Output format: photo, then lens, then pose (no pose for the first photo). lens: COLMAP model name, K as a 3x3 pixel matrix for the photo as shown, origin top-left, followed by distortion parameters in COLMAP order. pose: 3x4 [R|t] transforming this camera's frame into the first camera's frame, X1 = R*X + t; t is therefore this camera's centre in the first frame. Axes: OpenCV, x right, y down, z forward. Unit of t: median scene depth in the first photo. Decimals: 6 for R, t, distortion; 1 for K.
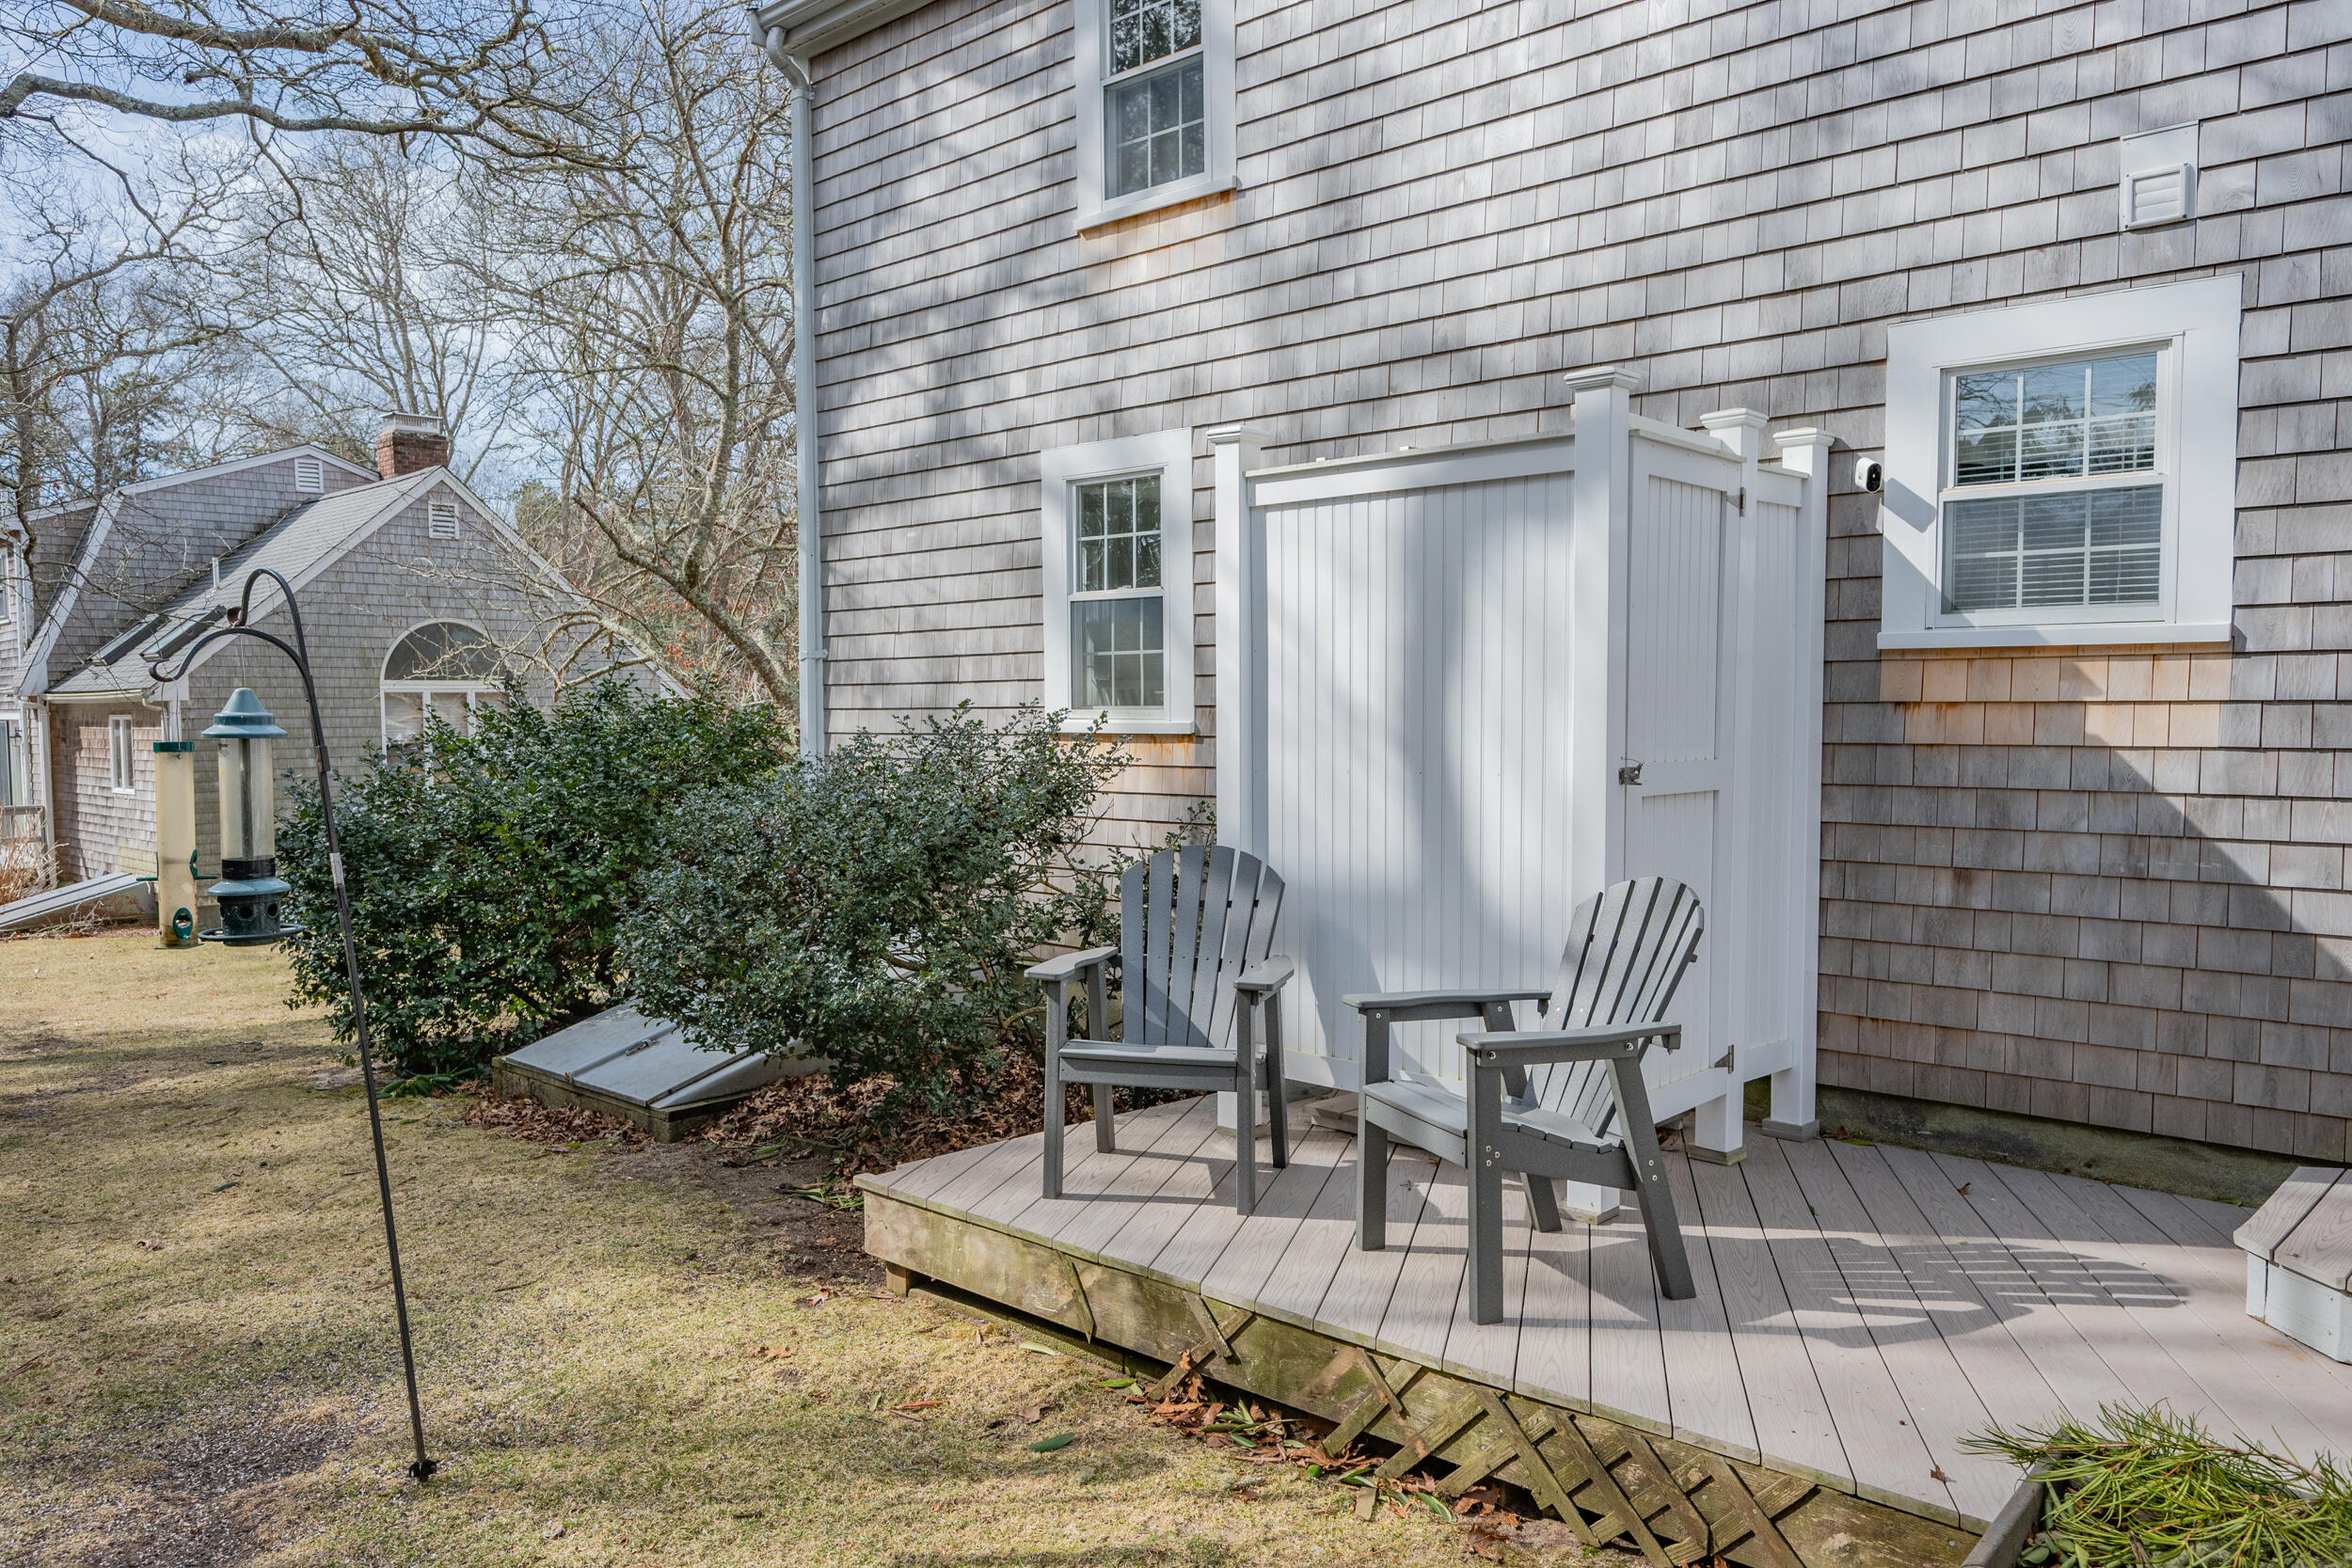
lens RADIAL K [[1597.5, 0, 1206.4], [0, 1597.5, 788.4], [0, 0, 1]] dist [0.000353, -0.007208]
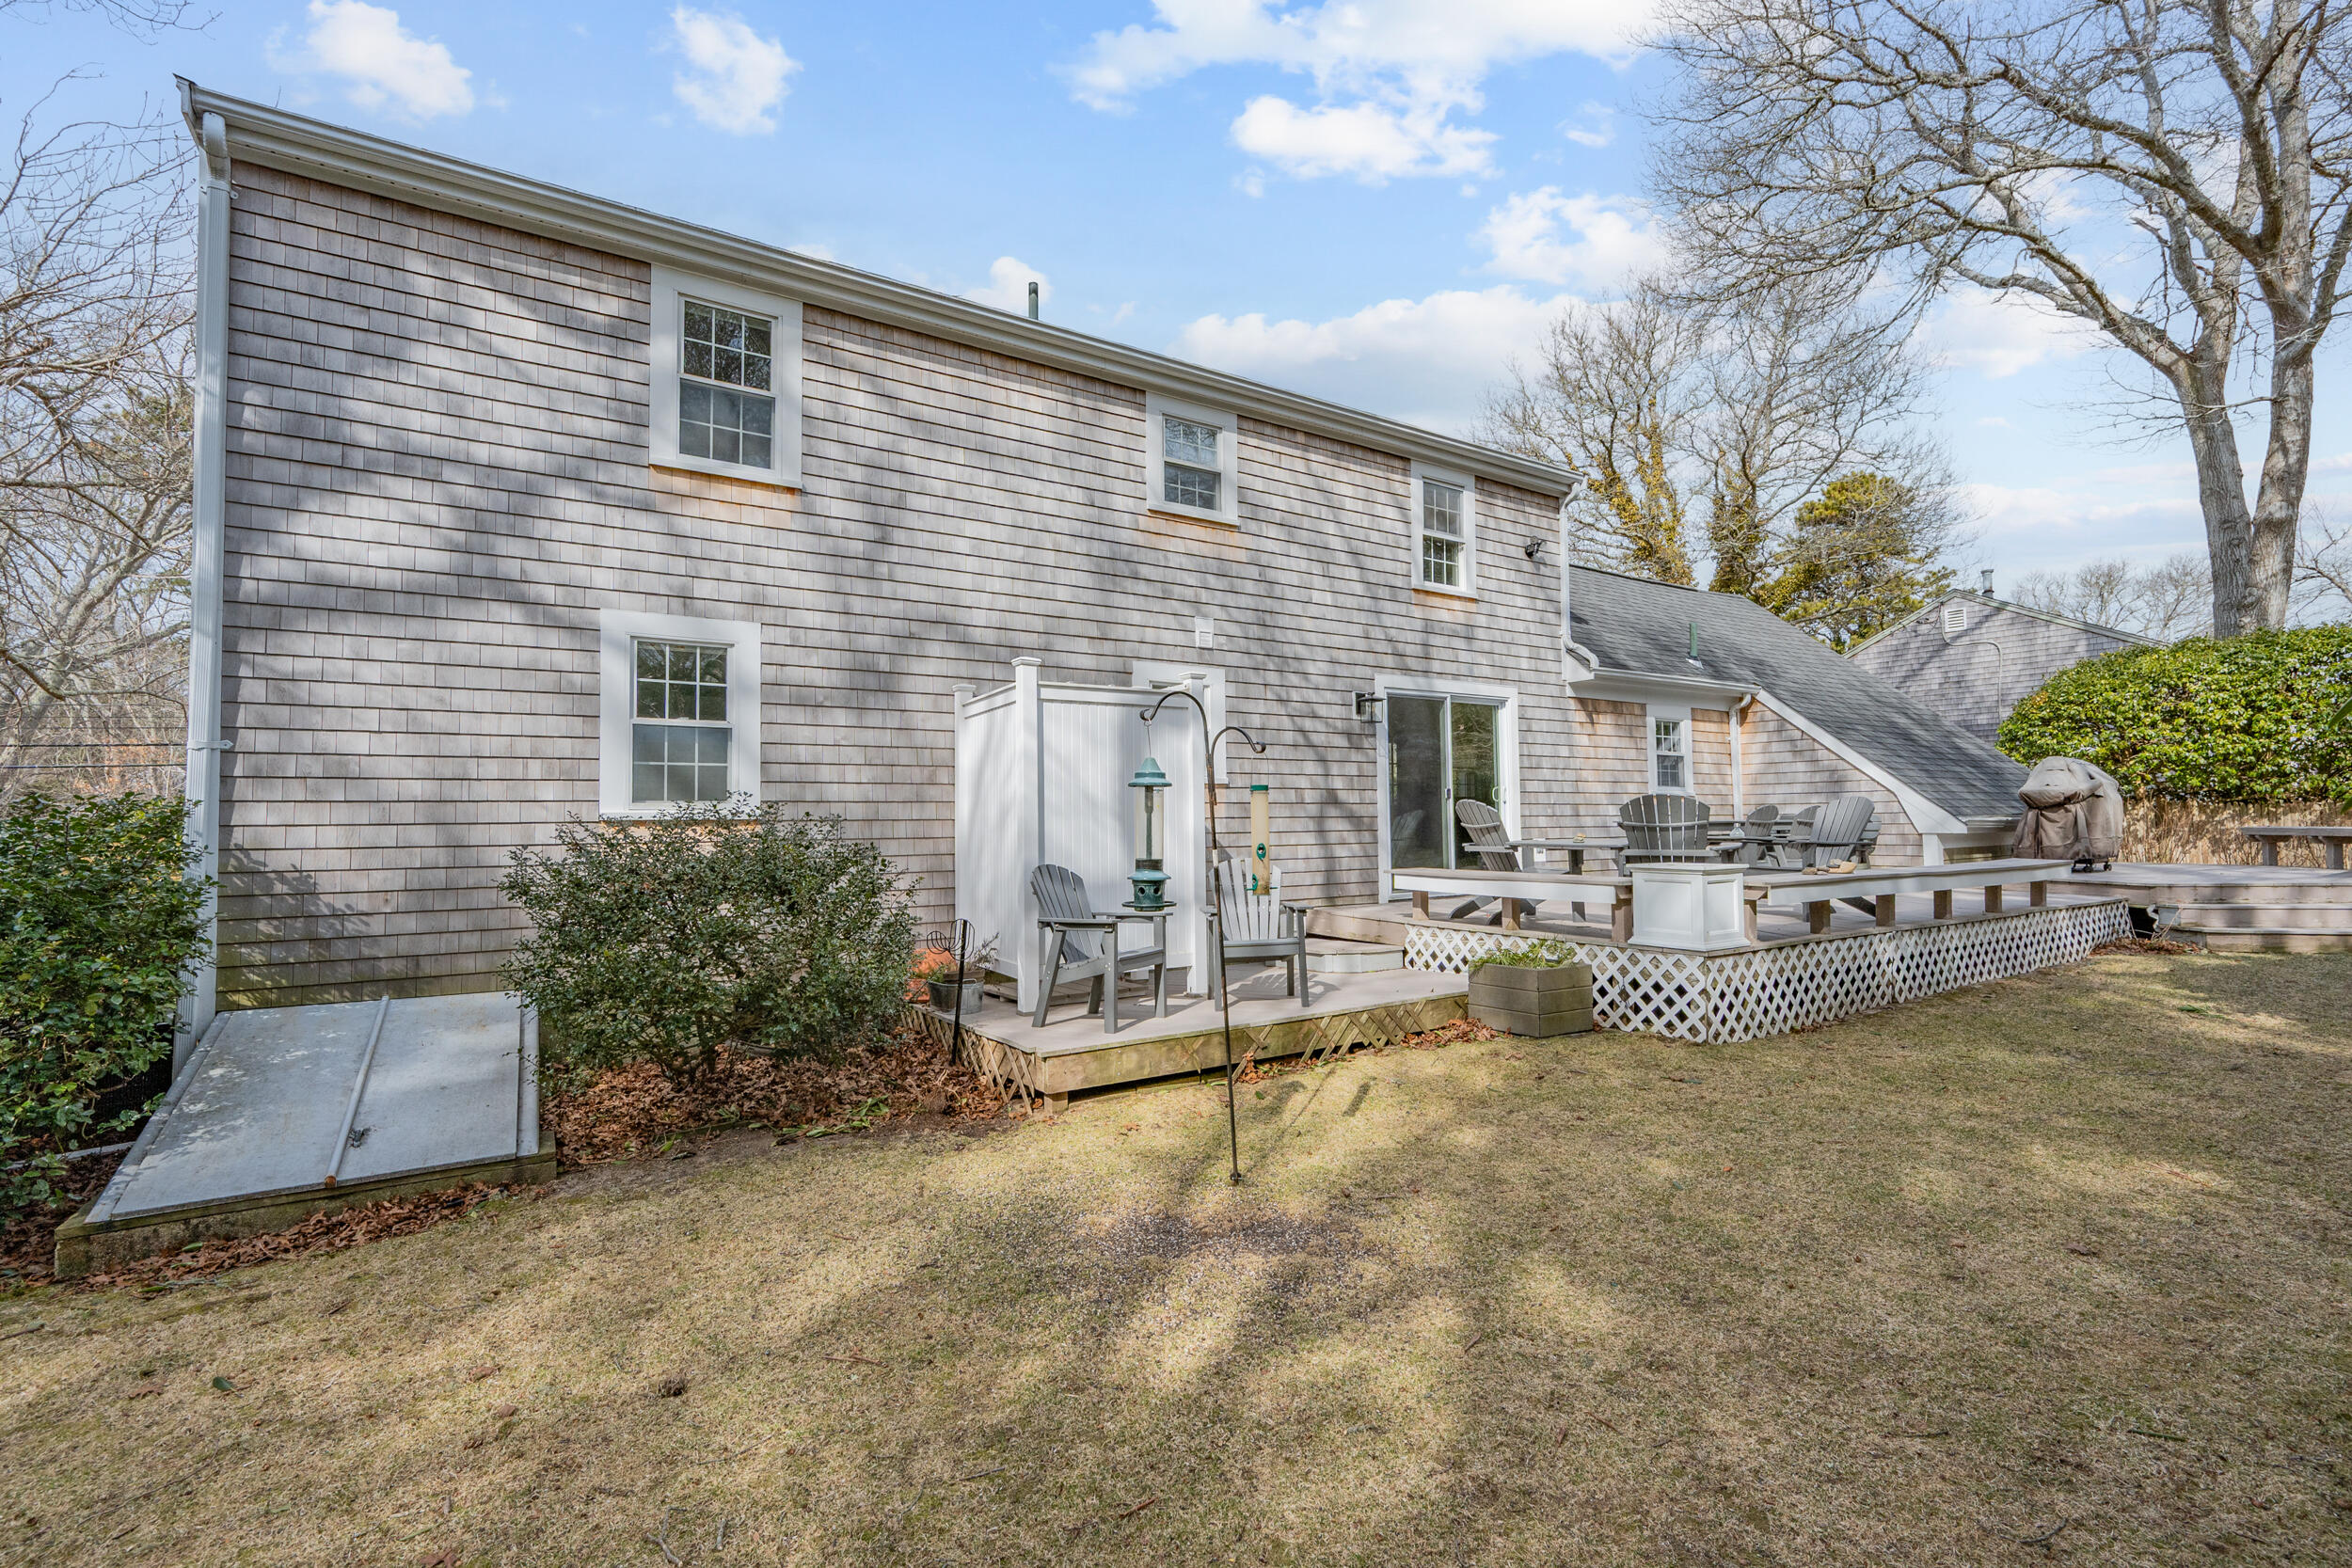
lens RADIAL K [[1015.0, 0, 1148.0], [0, 1015.0, 796.8], [0, 0, 1]] dist [0.000412, -0.000179]
pose [[0.296766, 0.030791, 0.954454, -0.742605], [0.059671, 0.996929, -0.050715, 0.014619], [-0.953084, 0.072004, 0.294017, 0.315485]]
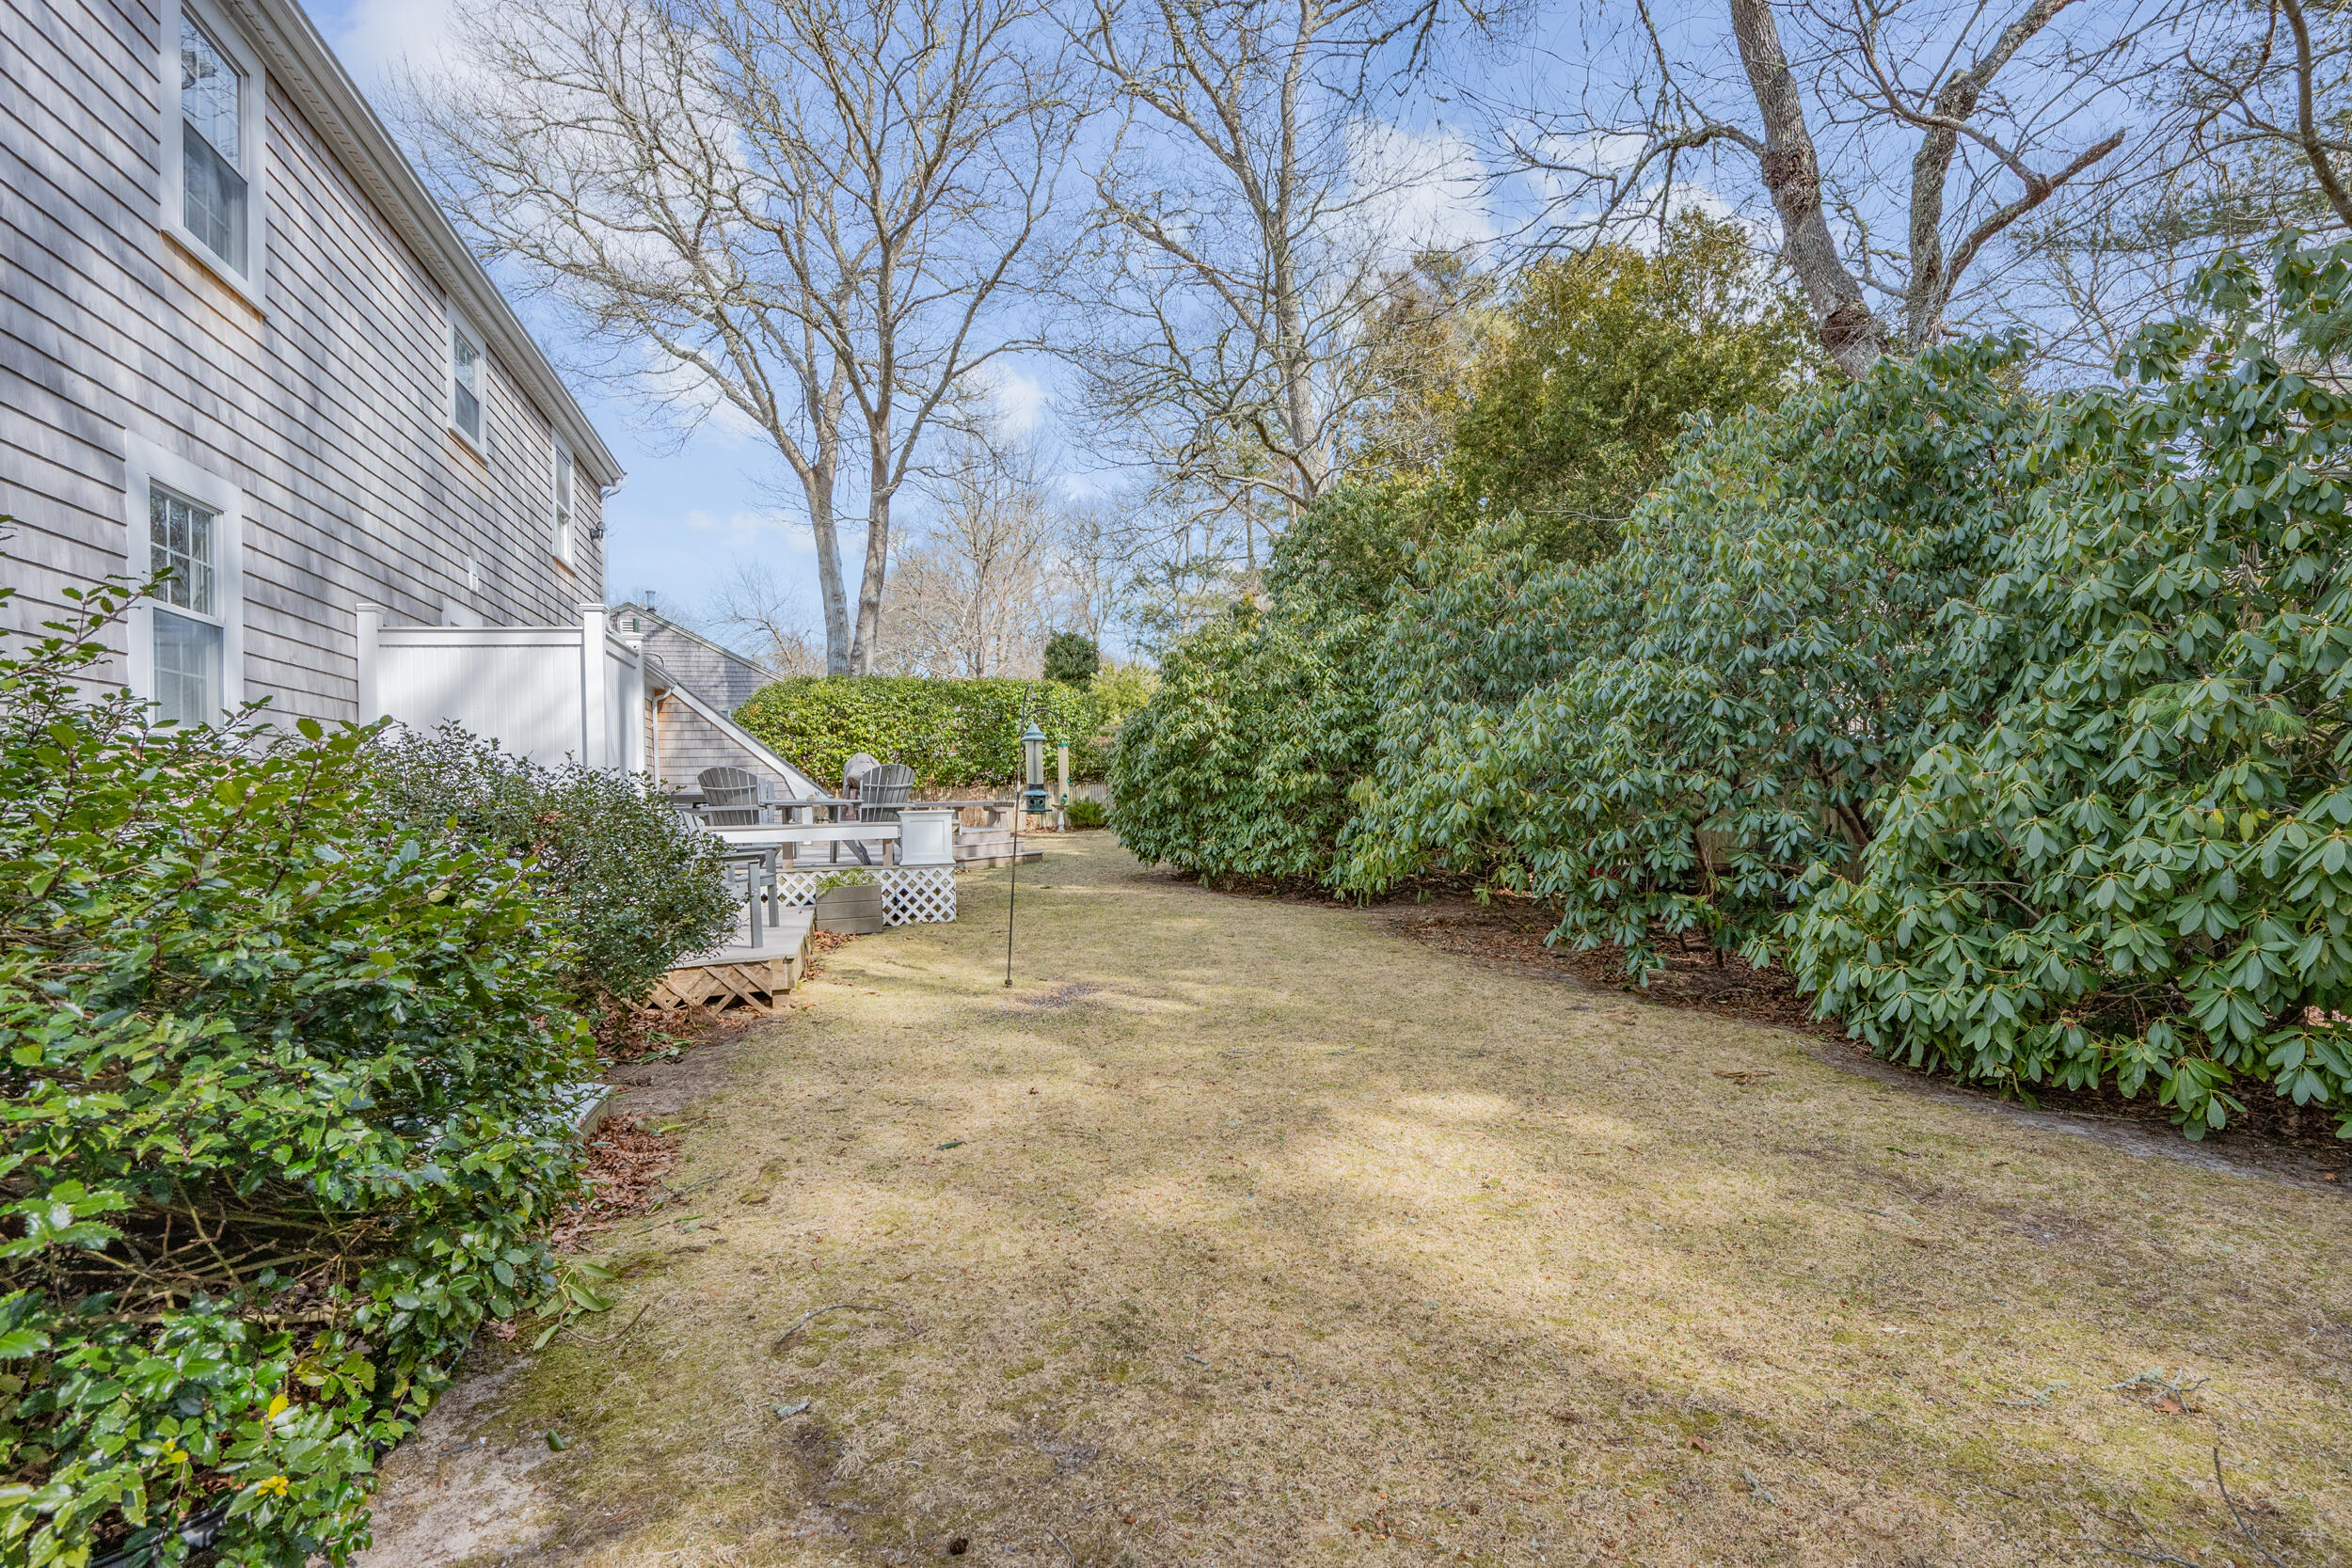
lens RADIAL K [[1206.0, 0, 1176.0], [0, 1206.0, 784.0], [0, 0, 1]] dist [0.000312, -0.000261]
pose [[-0.824166, 0.034917, 0.565271, -0.919391], [0.058911, 0.997969, 0.024248, 0.003211], [-0.563276, 0.053285, -0.824549, 1.190044]]
